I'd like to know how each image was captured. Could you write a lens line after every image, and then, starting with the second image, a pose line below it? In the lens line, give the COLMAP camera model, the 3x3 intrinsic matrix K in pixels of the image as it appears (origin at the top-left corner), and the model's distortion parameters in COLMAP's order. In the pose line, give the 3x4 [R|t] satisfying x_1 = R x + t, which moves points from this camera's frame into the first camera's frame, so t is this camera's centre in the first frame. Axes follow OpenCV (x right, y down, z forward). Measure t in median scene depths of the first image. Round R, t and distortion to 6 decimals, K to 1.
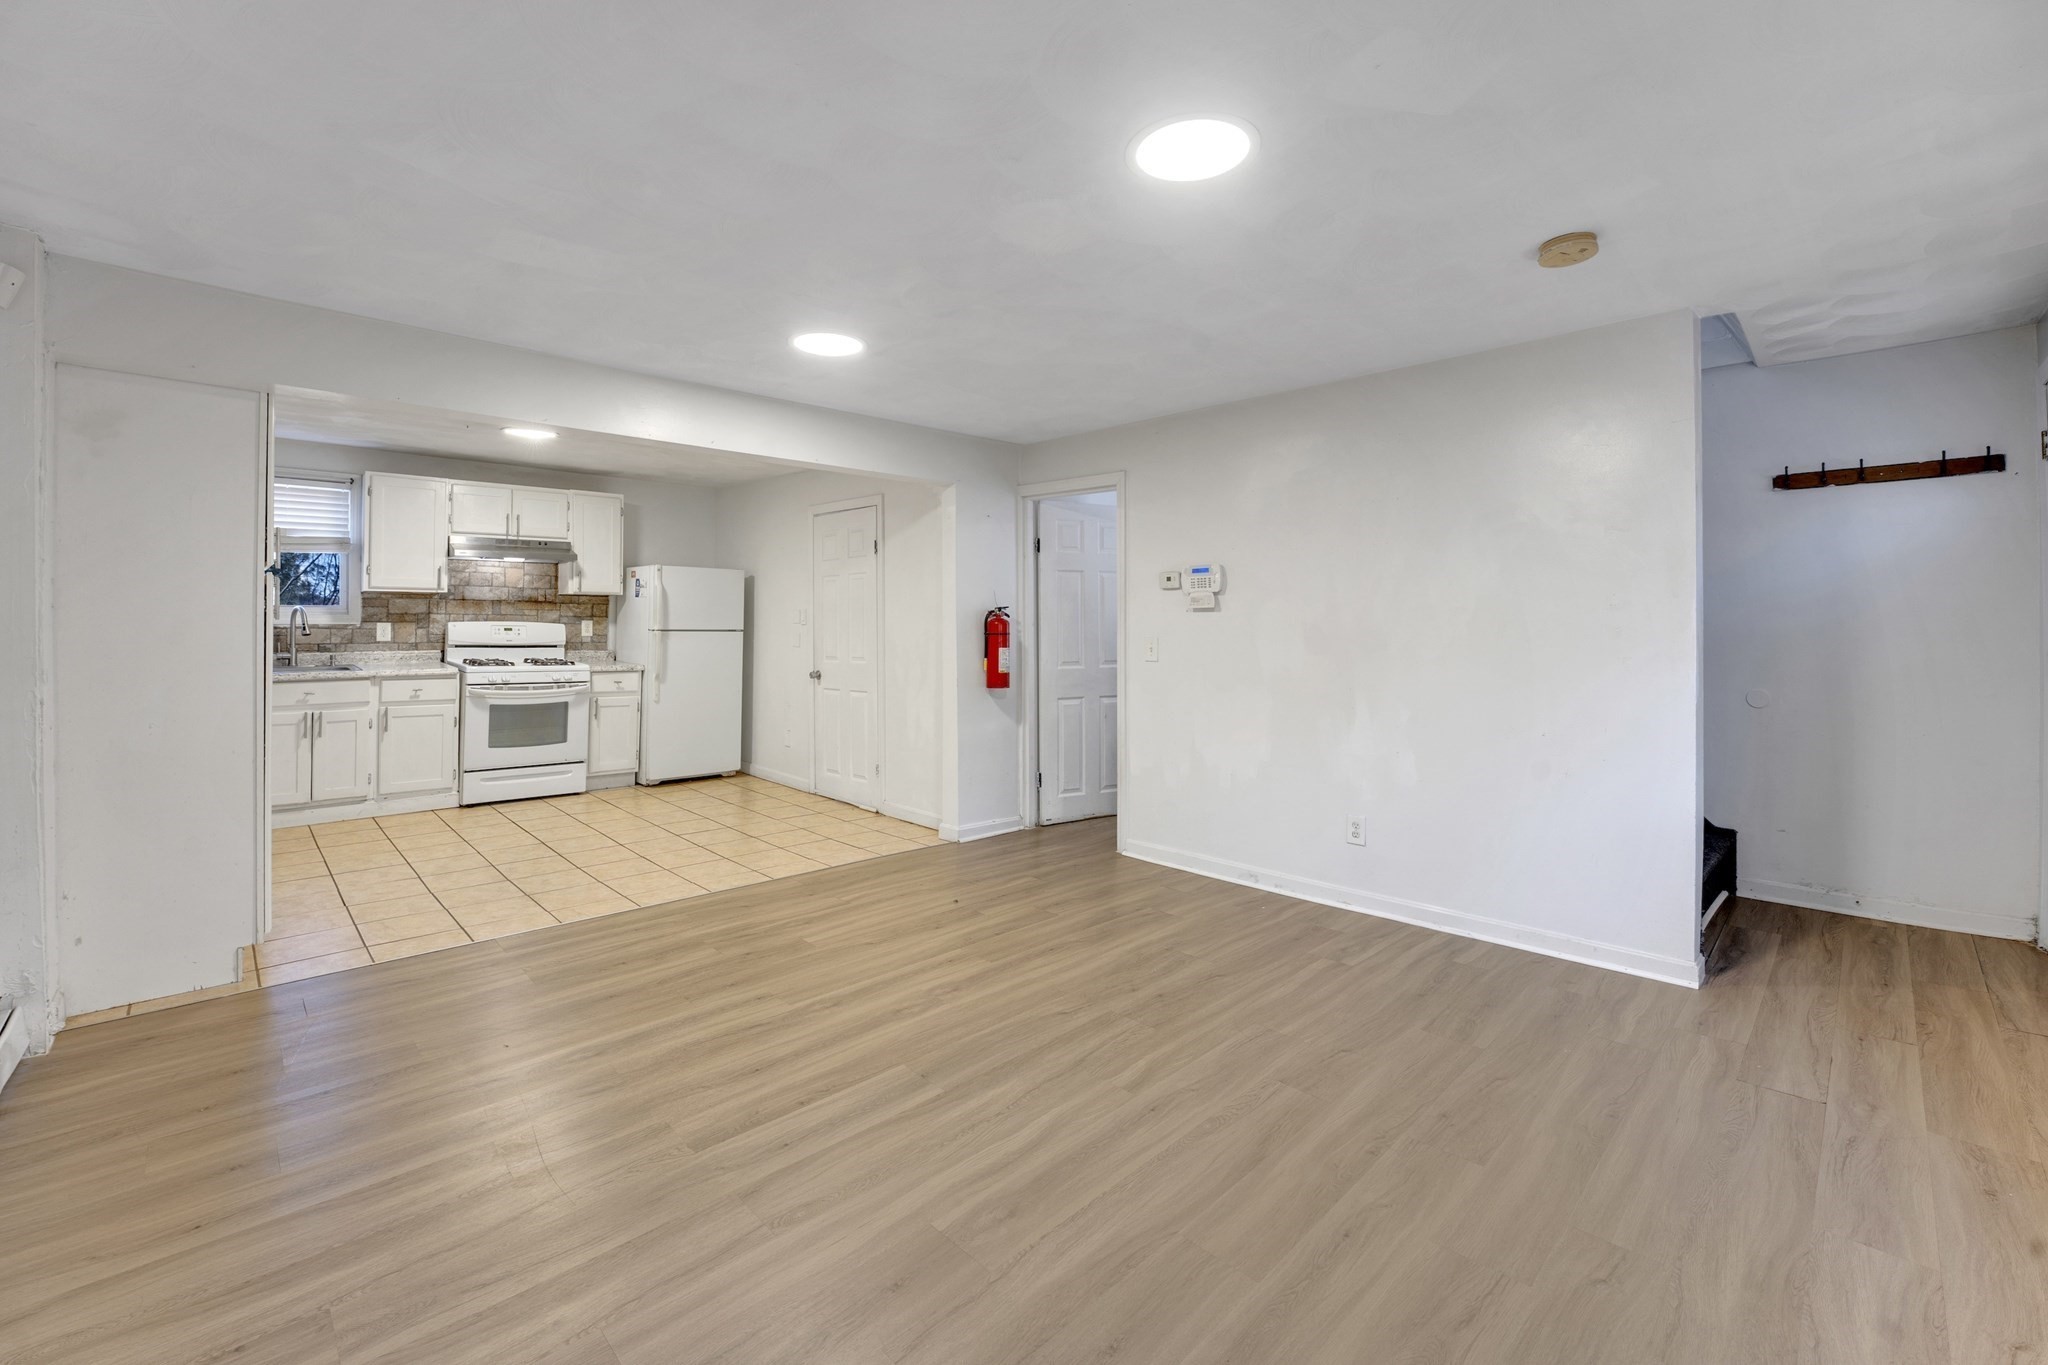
lens RADIAL K [[836.4, 0, 1004.0], [0, 836.4, 626.2], [0, 0, 1]] dist [-0.029426, 0.004261]
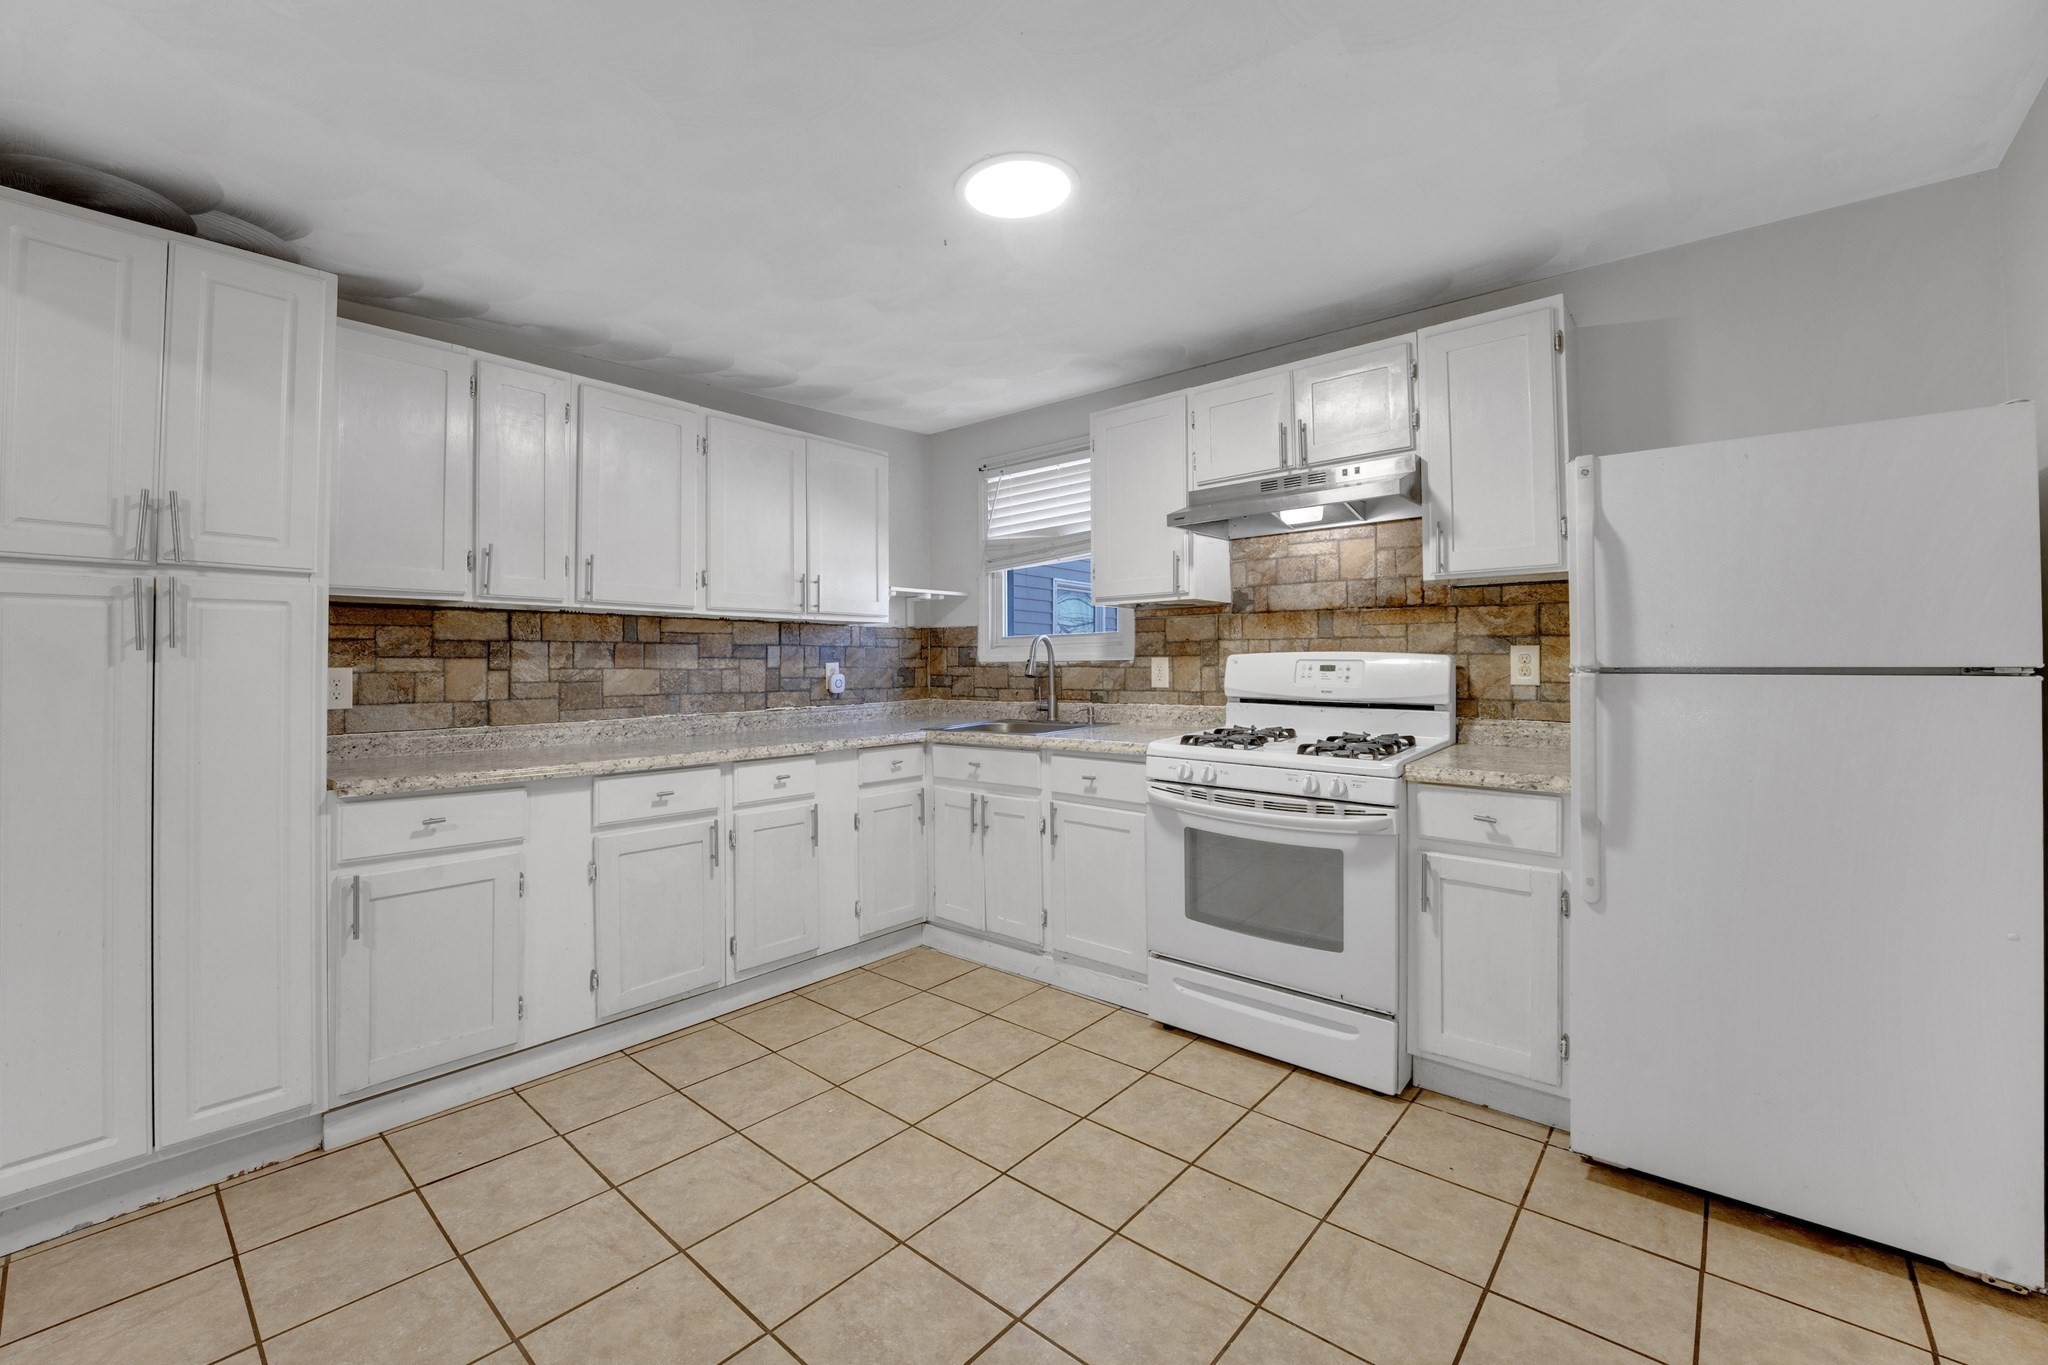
lens RADIAL K [[836.4, 0, 1008.8], [0, 836.4, 651.0], [0, 0, 1]] dist [-0.029426, 0.004261]
pose [[0.096517, -0.022240, -0.995083, -0.151386], [0.004575, 0.999750, -0.021900, 0.004136], [0.995321, -0.002438, 0.096595, 0.837033]]
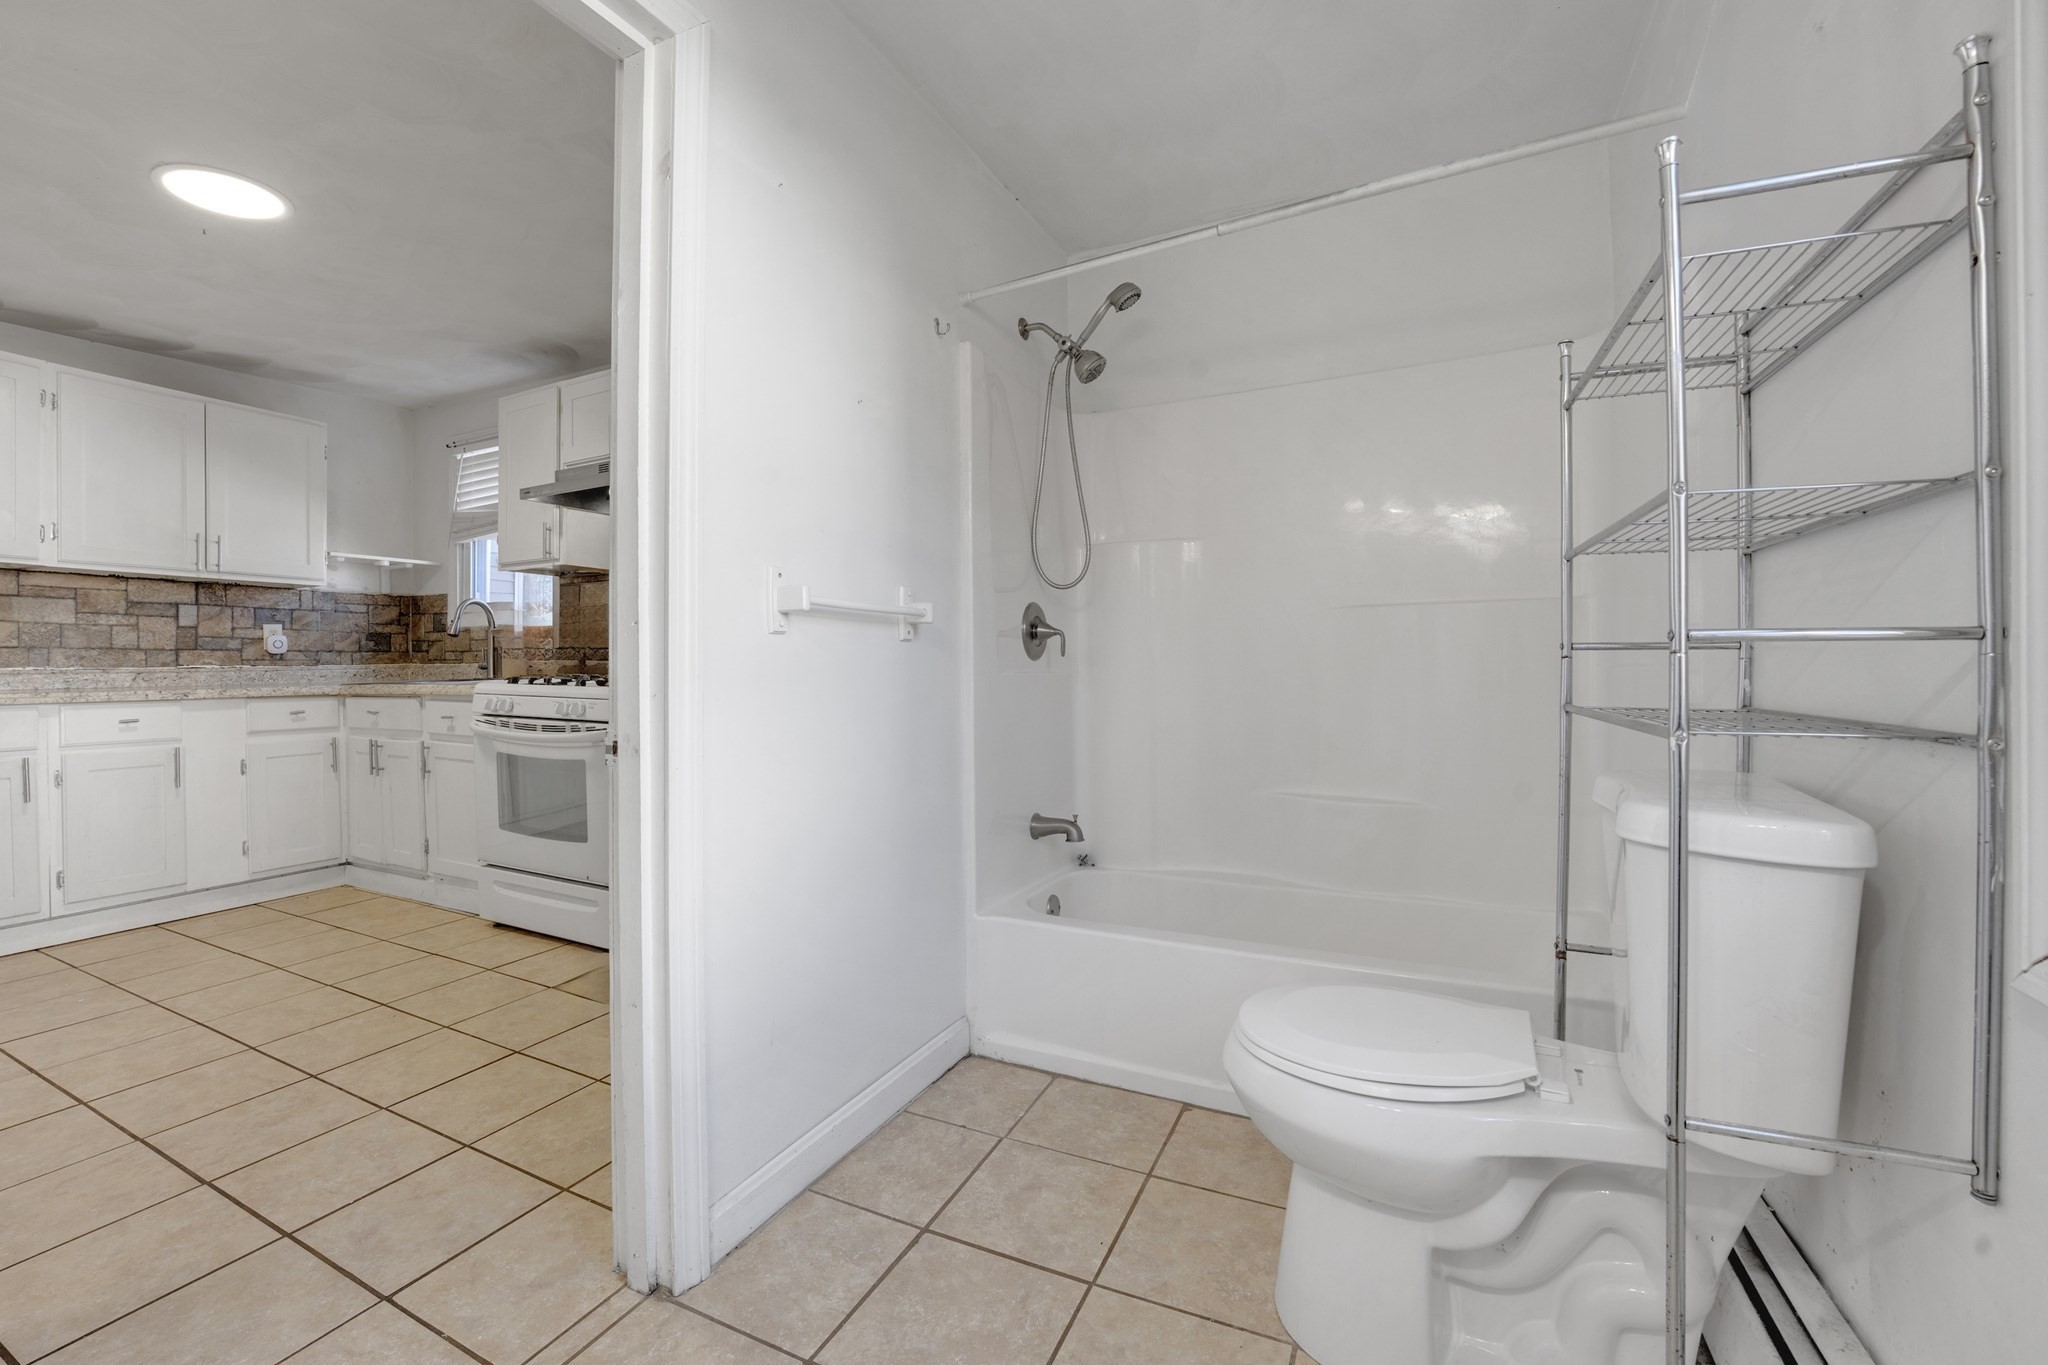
lens RADIAL K [[836.4, 0, 1009.9], [0, 836.4, 669.9], [0, 0, 1]] dist [-0.029426, 0.004261]
pose [[0.348496, -0.001898, -0.937308, 0.022446], [0.004498, 0.999990, -0.000353, 0.040421], [0.937300, -0.004093, 0.348501, 1.107969]]
